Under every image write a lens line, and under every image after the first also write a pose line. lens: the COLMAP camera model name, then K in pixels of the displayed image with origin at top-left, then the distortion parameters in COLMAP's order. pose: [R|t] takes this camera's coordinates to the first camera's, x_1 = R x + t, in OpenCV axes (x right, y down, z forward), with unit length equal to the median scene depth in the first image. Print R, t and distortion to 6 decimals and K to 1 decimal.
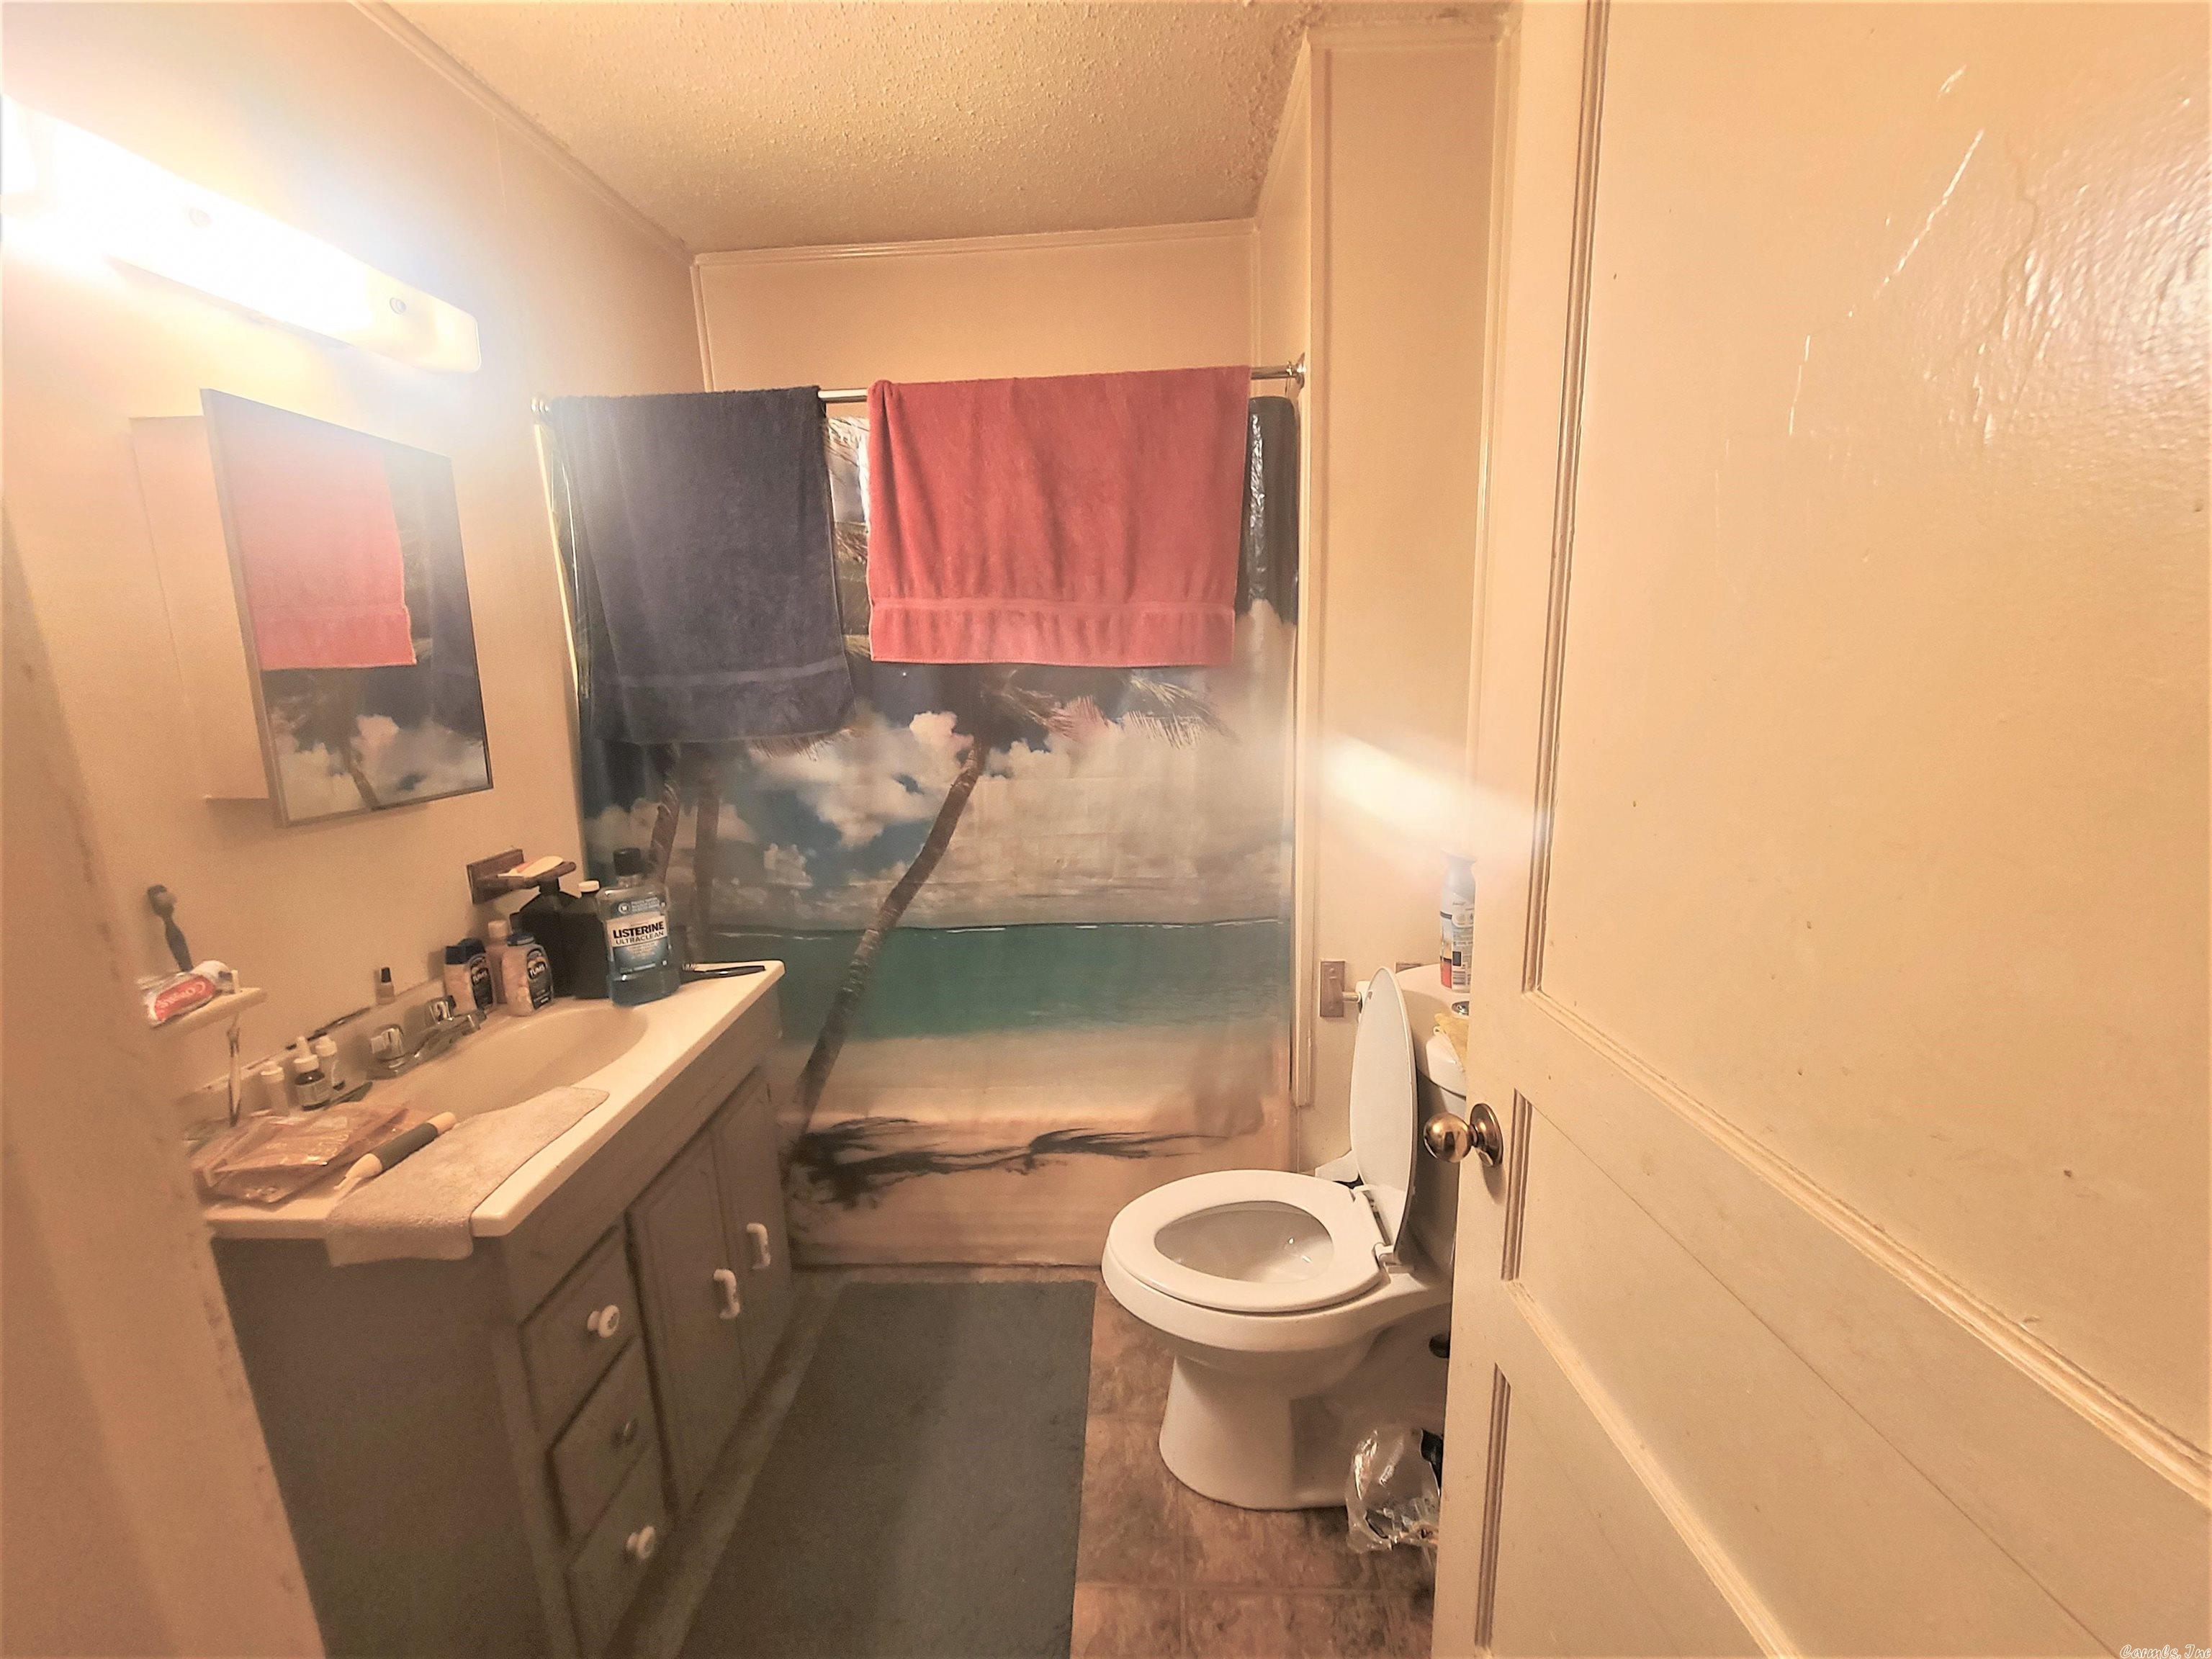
lens RADIAL K [[894.5, 0, 1120.8], [0, 894.5, 824.8], [0, 0, 1]] dist [-0.001795, -0.000162]
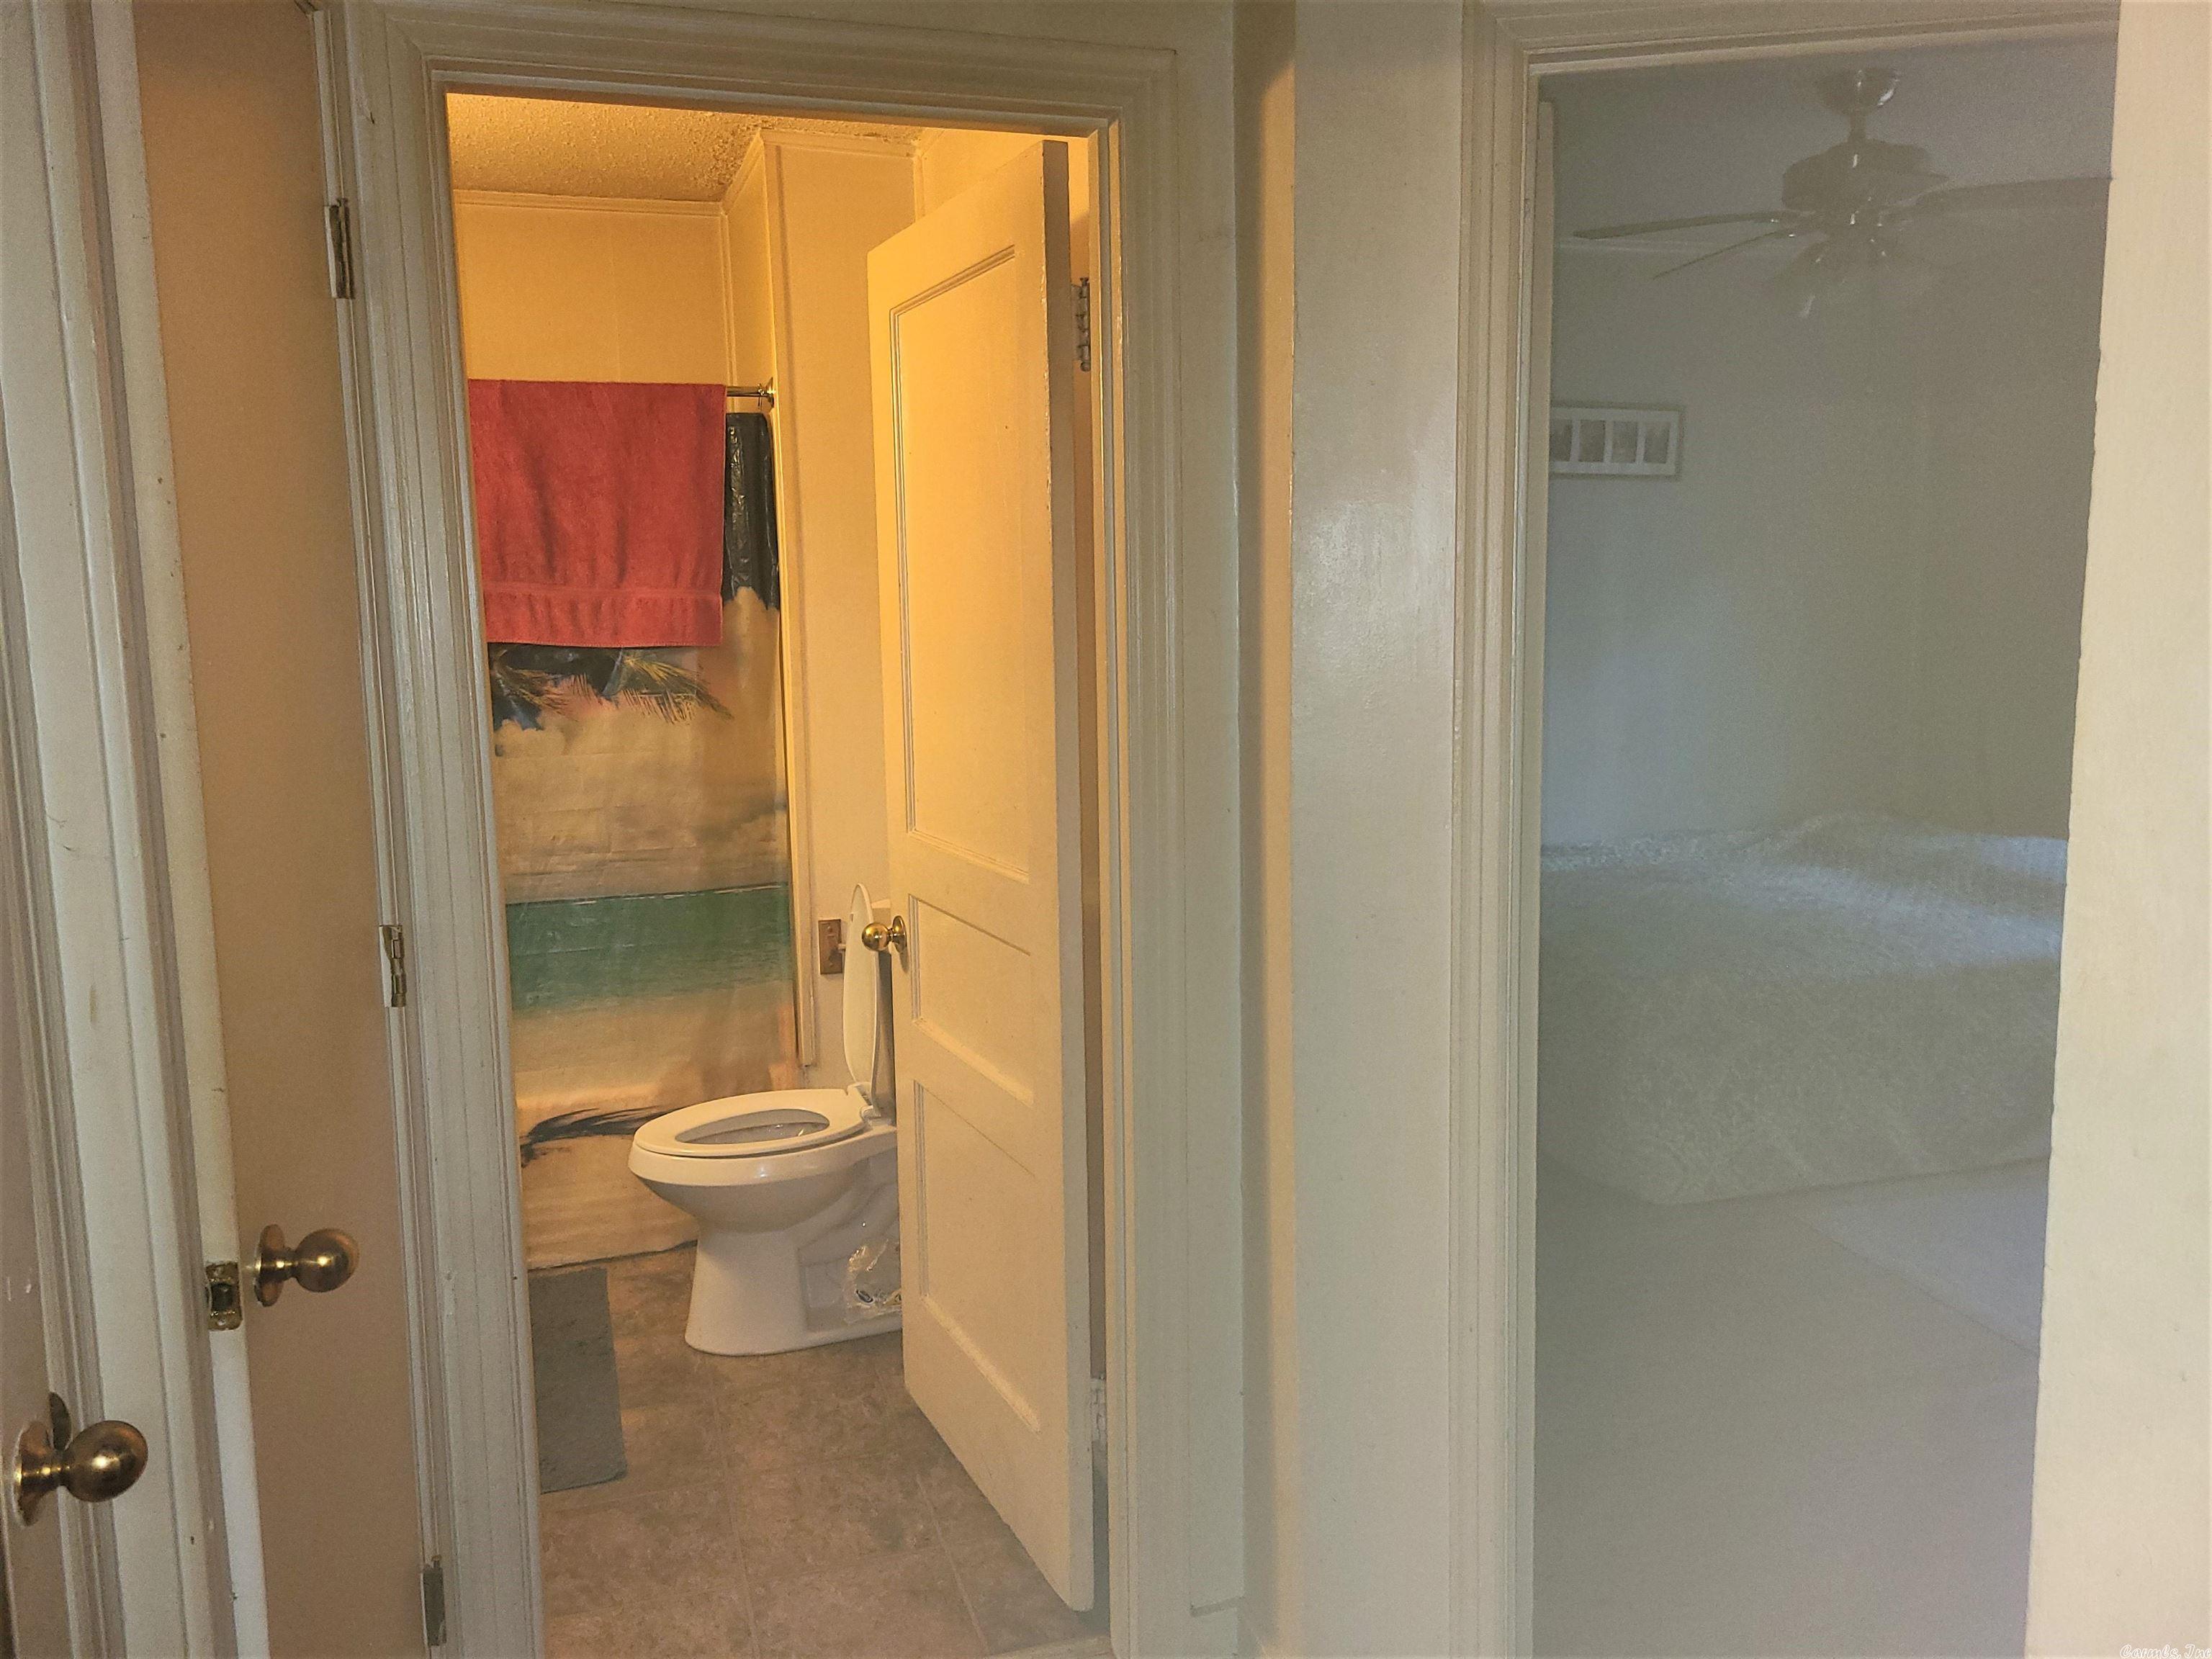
lens RADIAL K [[1634.5, 0, 1098.2], [0, 1634.5, 814.8], [0, 0, 1]] dist [0.047649, -0.026935]
pose [[0.938559, -0.032390, 0.343597, -0.138332], [0.059520, 0.995860, -0.068707, 0.191037], [-0.339949, 0.084936, 0.936601, -1.011289]]
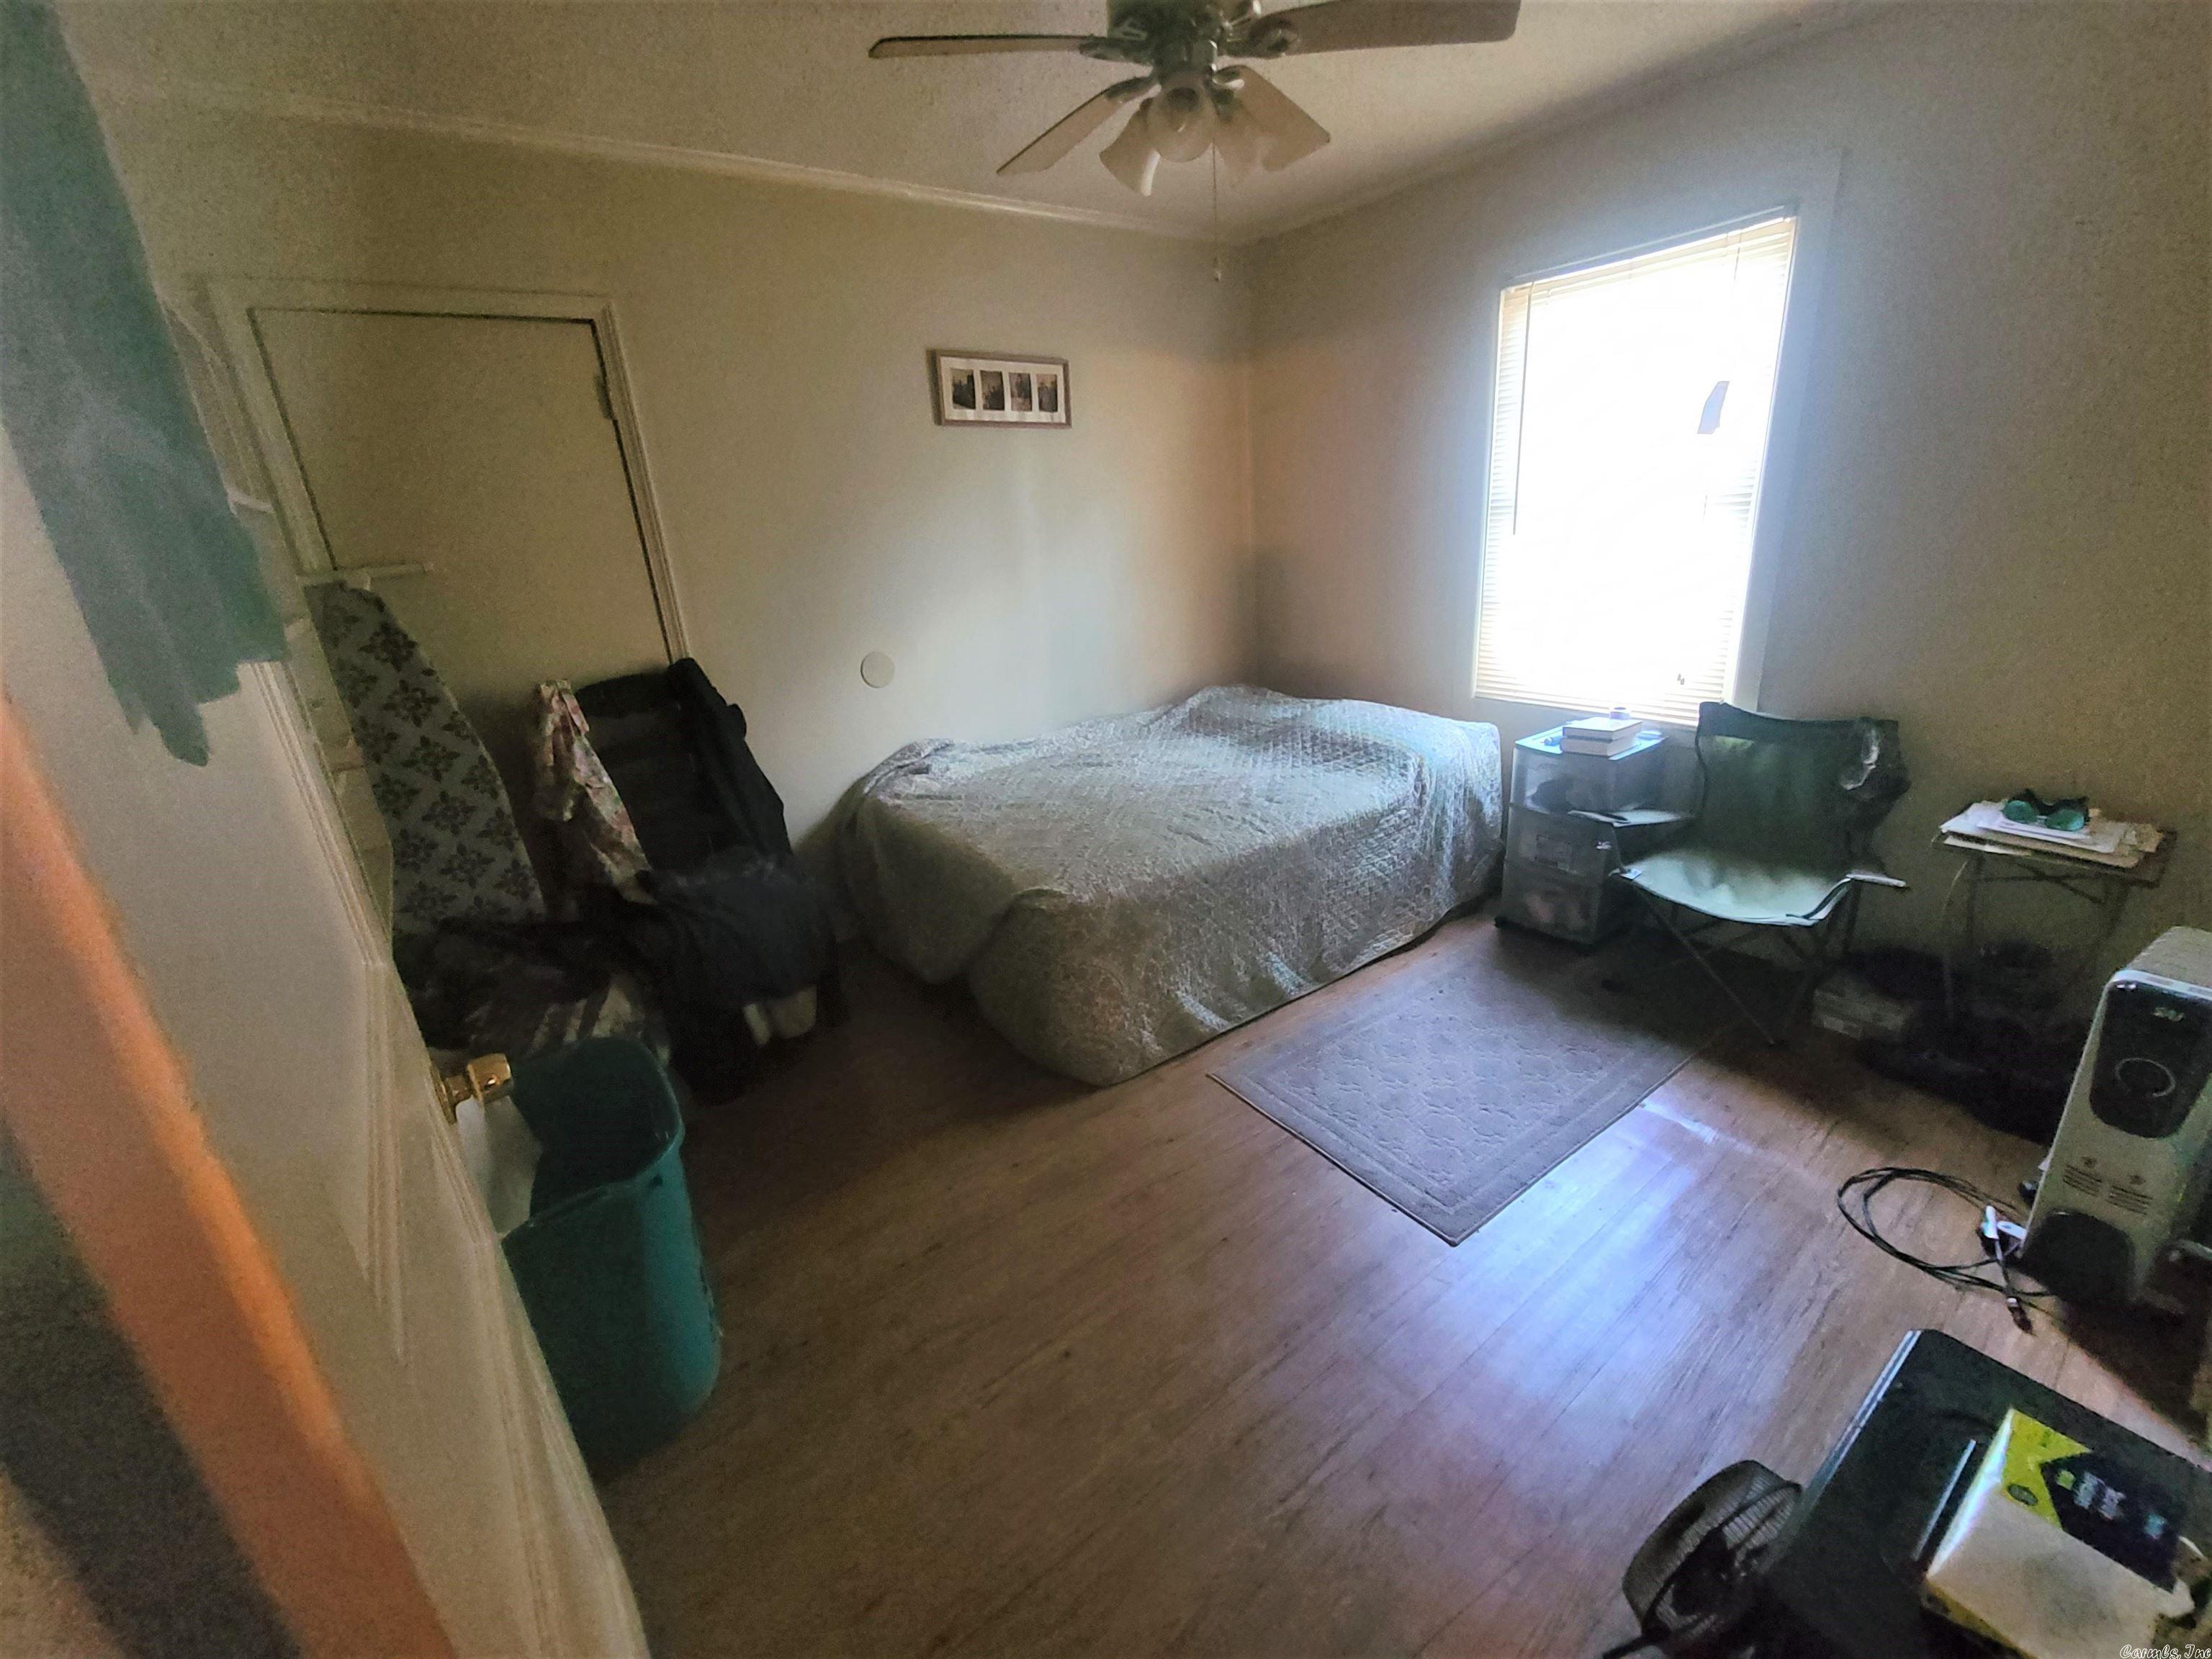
lens RADIAL K [[894.5, 0, 1104.5], [0, 894.5, 823.2], [0, 0, 1]] dist [-0.001795, -0.000162]
pose [[0.776983, -0.221369, 0.589315, 0.573845], [0.175968, 0.975190, 0.134313, 0.045355], [-0.604427, -0.000658, 0.796660, -0.266089]]
